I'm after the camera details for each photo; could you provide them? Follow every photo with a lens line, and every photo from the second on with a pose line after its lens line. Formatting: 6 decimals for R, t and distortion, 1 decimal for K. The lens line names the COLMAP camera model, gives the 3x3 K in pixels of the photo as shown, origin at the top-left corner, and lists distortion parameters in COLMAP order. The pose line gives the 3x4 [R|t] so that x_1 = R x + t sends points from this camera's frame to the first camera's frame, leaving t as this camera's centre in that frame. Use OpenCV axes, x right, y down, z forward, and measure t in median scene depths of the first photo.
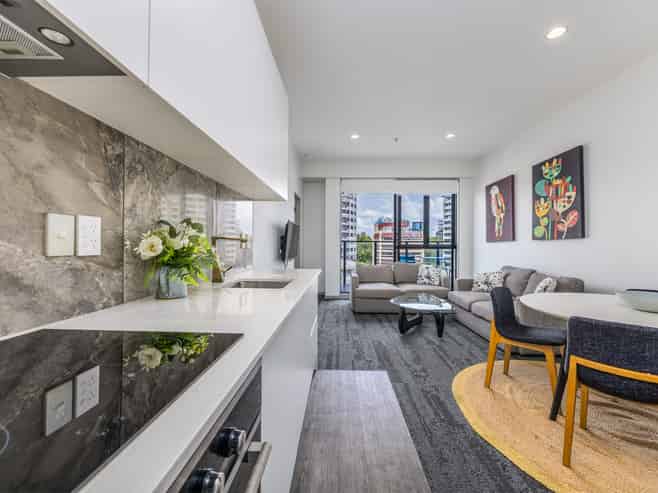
lens RADIAL K [[282.3, 0, 329.0], [0, 282.3, 246.5], [0, 0, 1]] dist [0.001586, 0.000077]
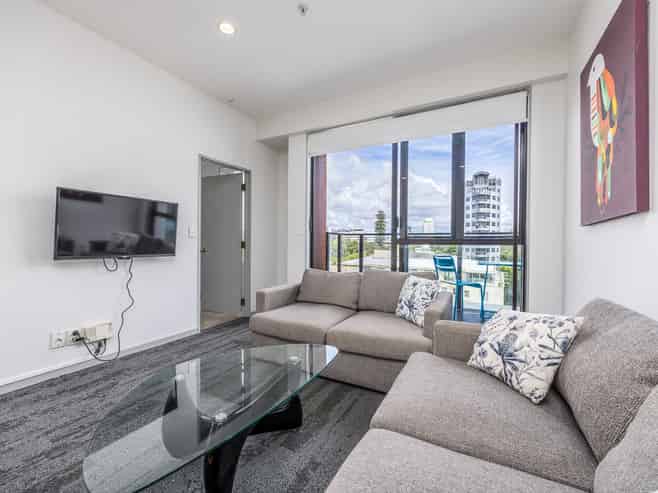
lens RADIAL K [[282.6, 0, 329.0], [0, 282.6, 246.5], [0, 0, 1]] dist [-0.003138, -0.000389]
pose [[0.894558, 0.009981, -0.446841, 0.586582], [-0.009149, 0.999950, 0.004020, 0.018967], [0.446859, 0.000492, 0.894604, 0.718868]]
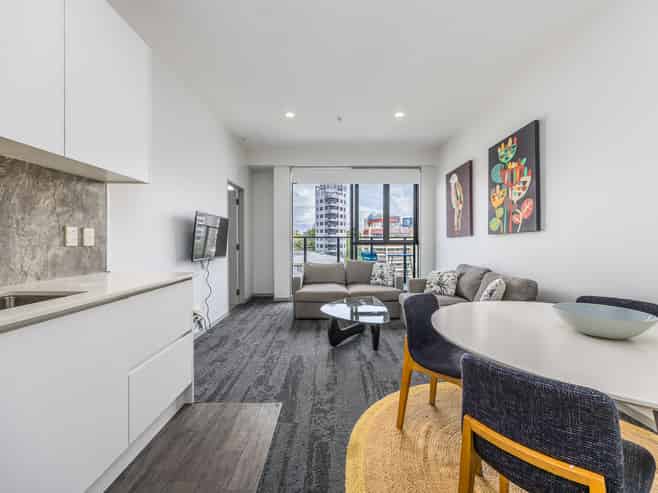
lens RADIAL K [[282.6, 0, 329.0], [0, 282.6, 246.5], [0, 0, 1]] dist [-0.003138, -0.000389]
pose [[0.999523, -0.005193, 0.030449, 0.213497], [0.004802, 0.999905, 0.012924, 0.001036], [-0.030513, -0.012771, 0.999453, 0.155552]]
